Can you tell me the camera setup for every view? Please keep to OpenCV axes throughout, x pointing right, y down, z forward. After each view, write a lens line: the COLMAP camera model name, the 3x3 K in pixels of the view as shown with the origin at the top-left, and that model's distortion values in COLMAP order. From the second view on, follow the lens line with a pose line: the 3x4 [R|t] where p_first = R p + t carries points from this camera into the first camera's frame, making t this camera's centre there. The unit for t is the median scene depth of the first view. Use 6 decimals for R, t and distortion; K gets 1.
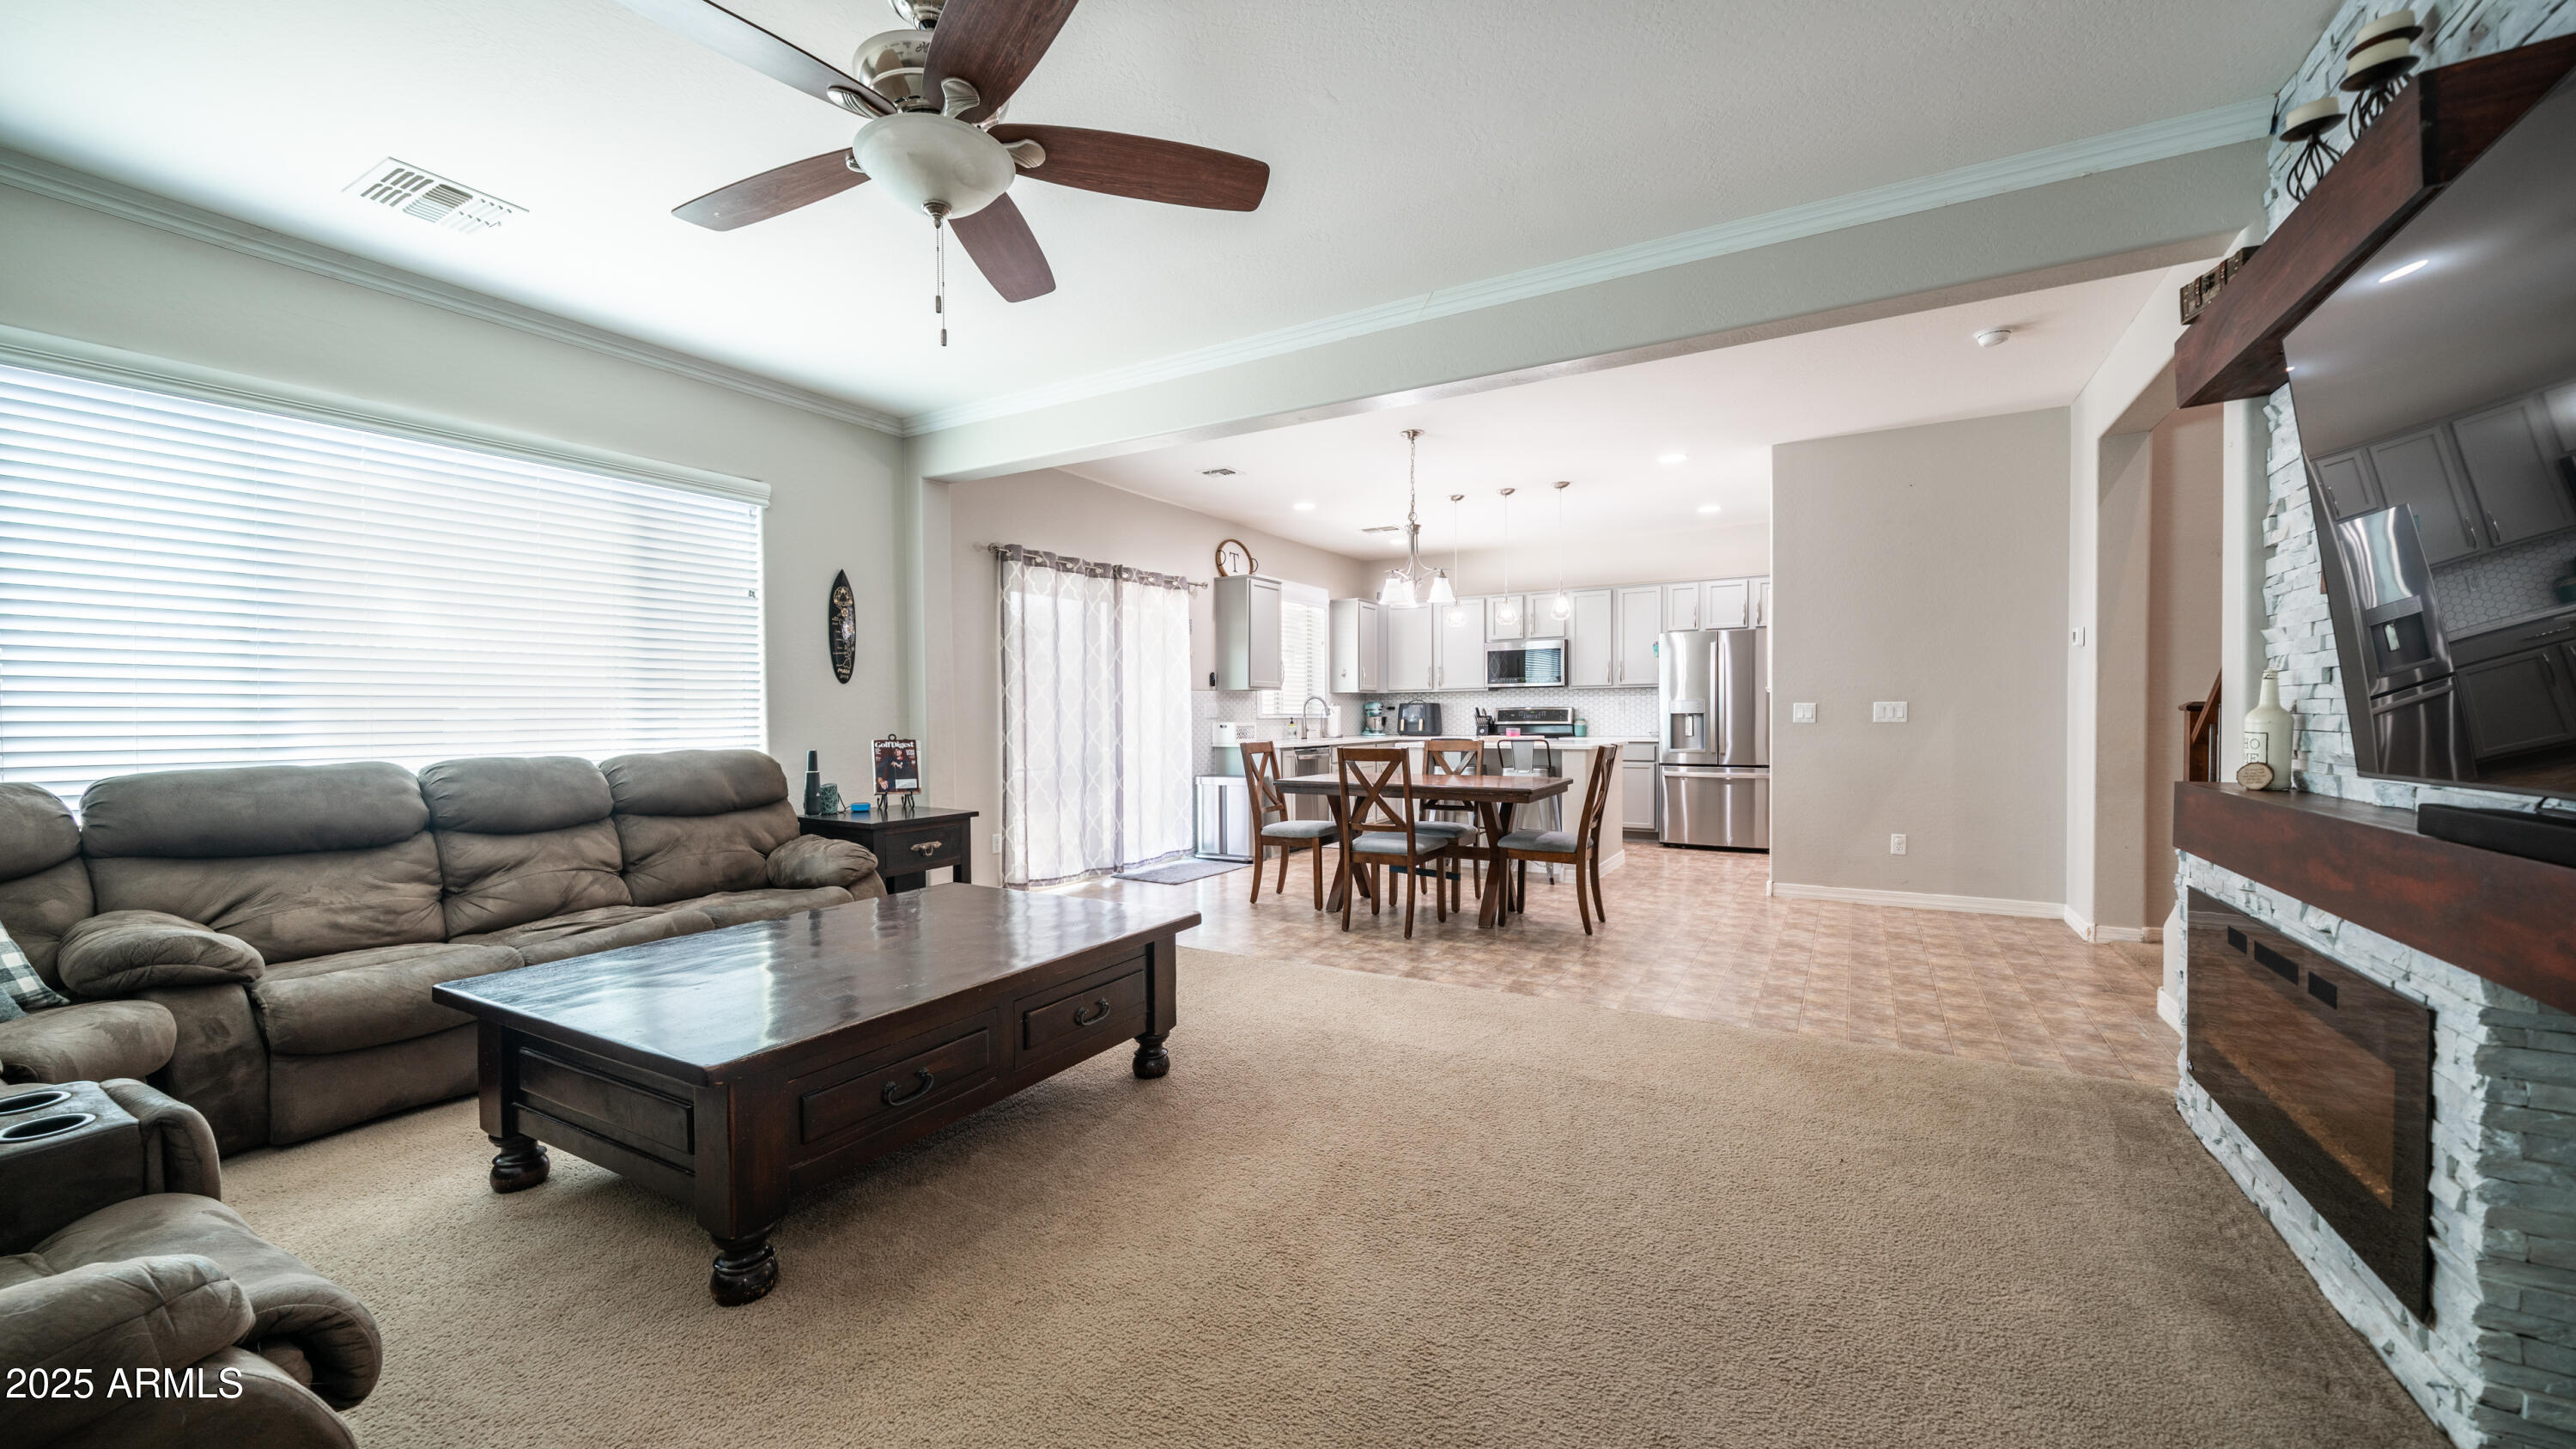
lens RADIAL K [[1001.6, 0, 1238.8], [0, 1001.6, 727.3], [0, 0, 1]] dist [-0.002221, -0.000148]
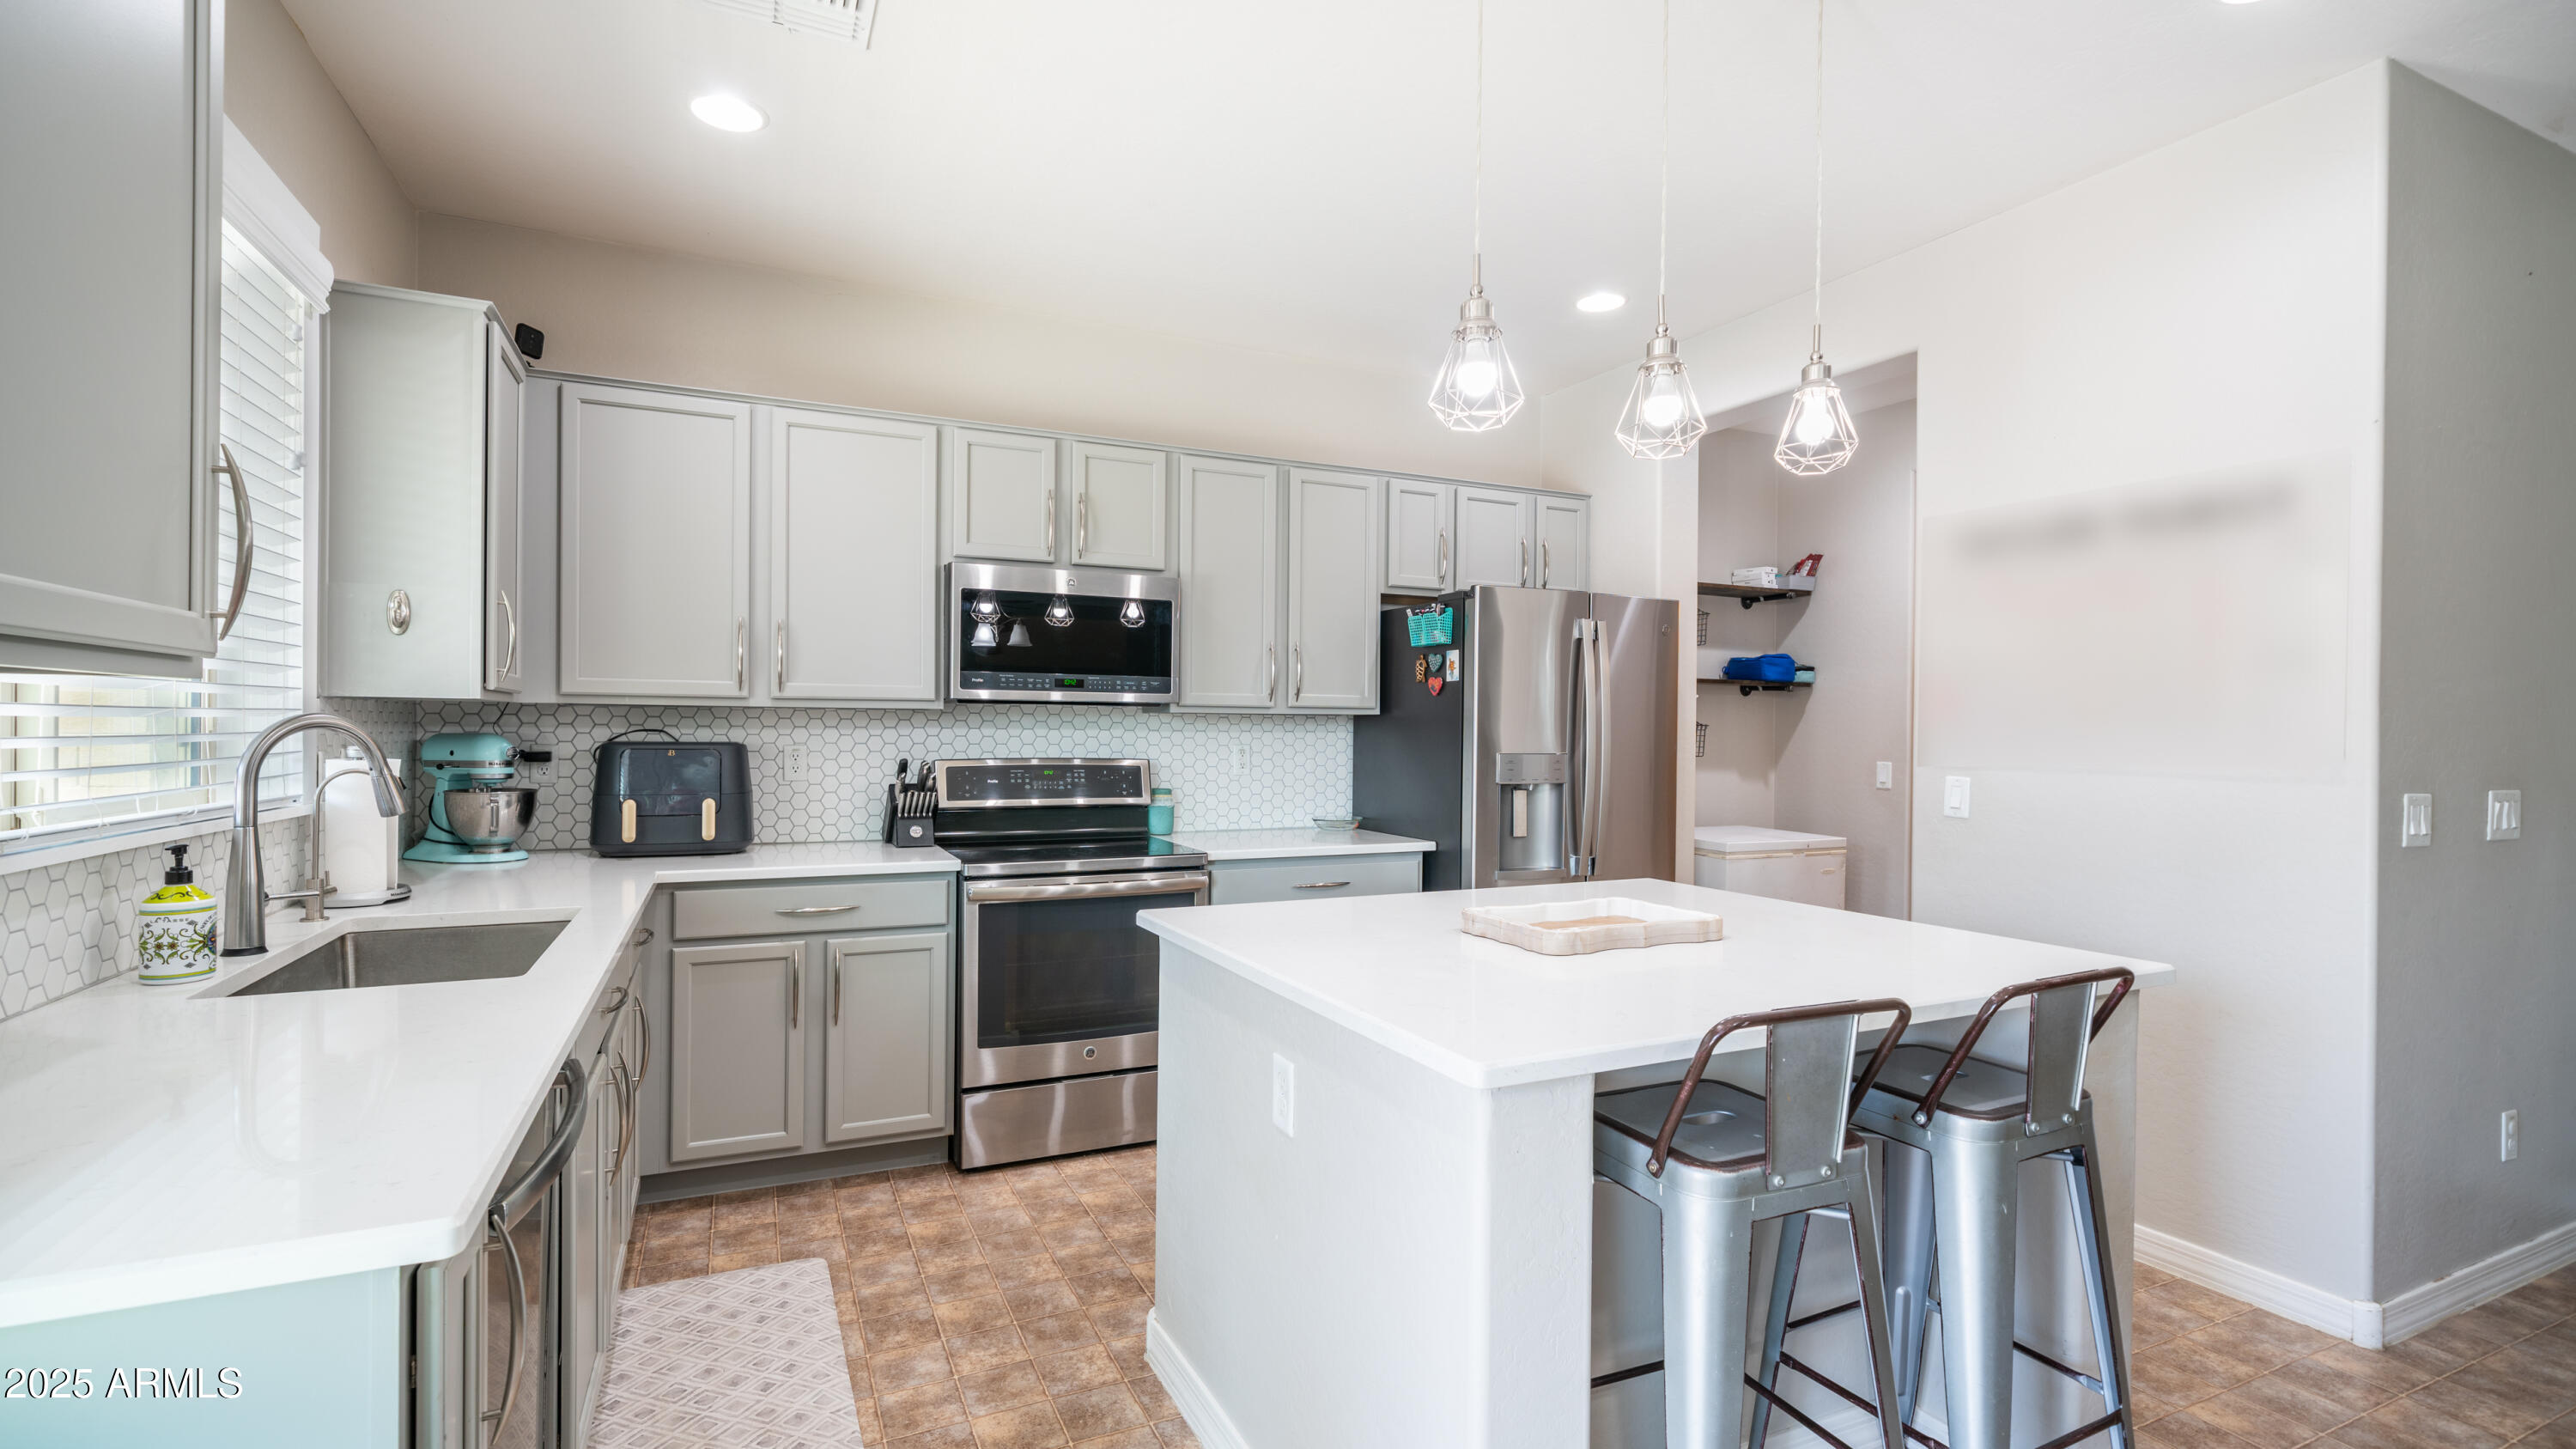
lens RADIAL K [[1131.0, 0, 1288.0], [0, 1131.0, 724.5], [0, 0, 1]] dist [0.017813, 0.000047]
pose [[0.533137, 0.022568, 0.845728, -0.005631], [-0.002584, 0.999683, -0.025047, -0.024461], [-0.846025, 0.011168, 0.533026, 0.775229]]
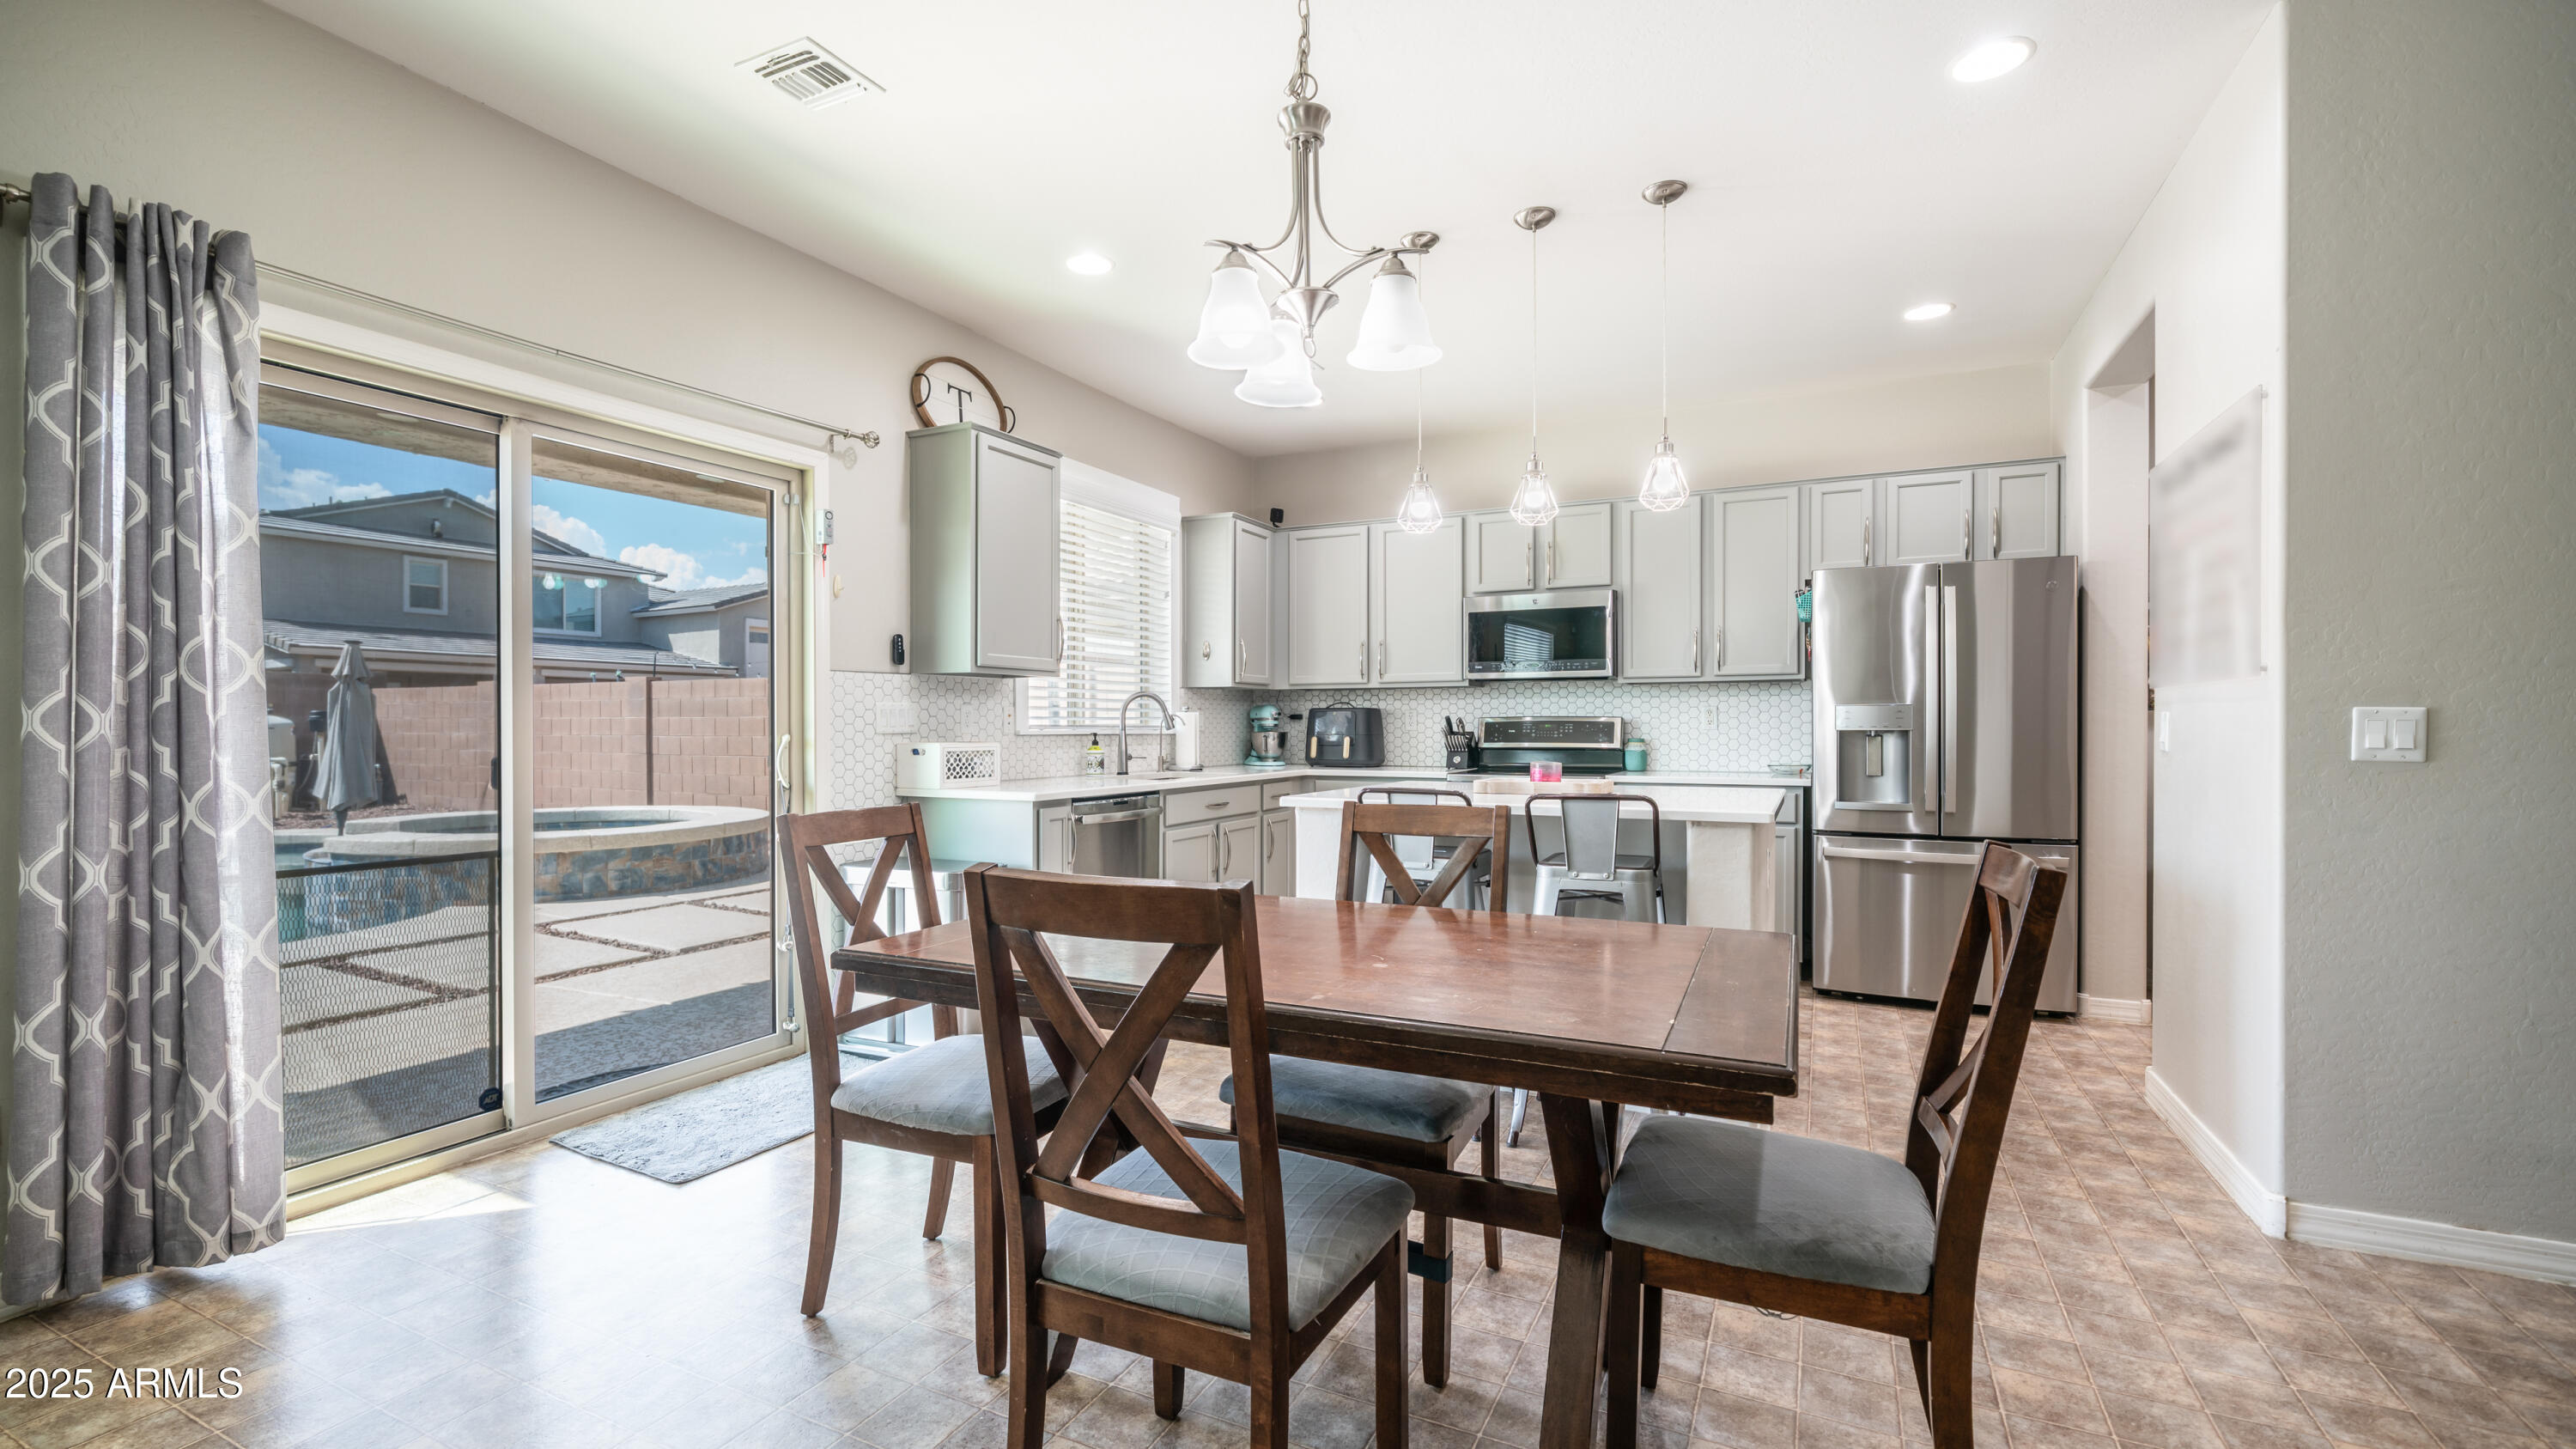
lens RADIAL K [[1131.0, 0, 1288.0], [0, 1131.0, 724.5], [0, 0, 1]] dist [0.017813, 0.000047]
pose [[0.992965, 0.008264, 0.118116, 0.086415], [-0.006577, 0.999871, -0.014665, -0.006480], [-0.118222, 0.013785, 0.992892, 0.440342]]
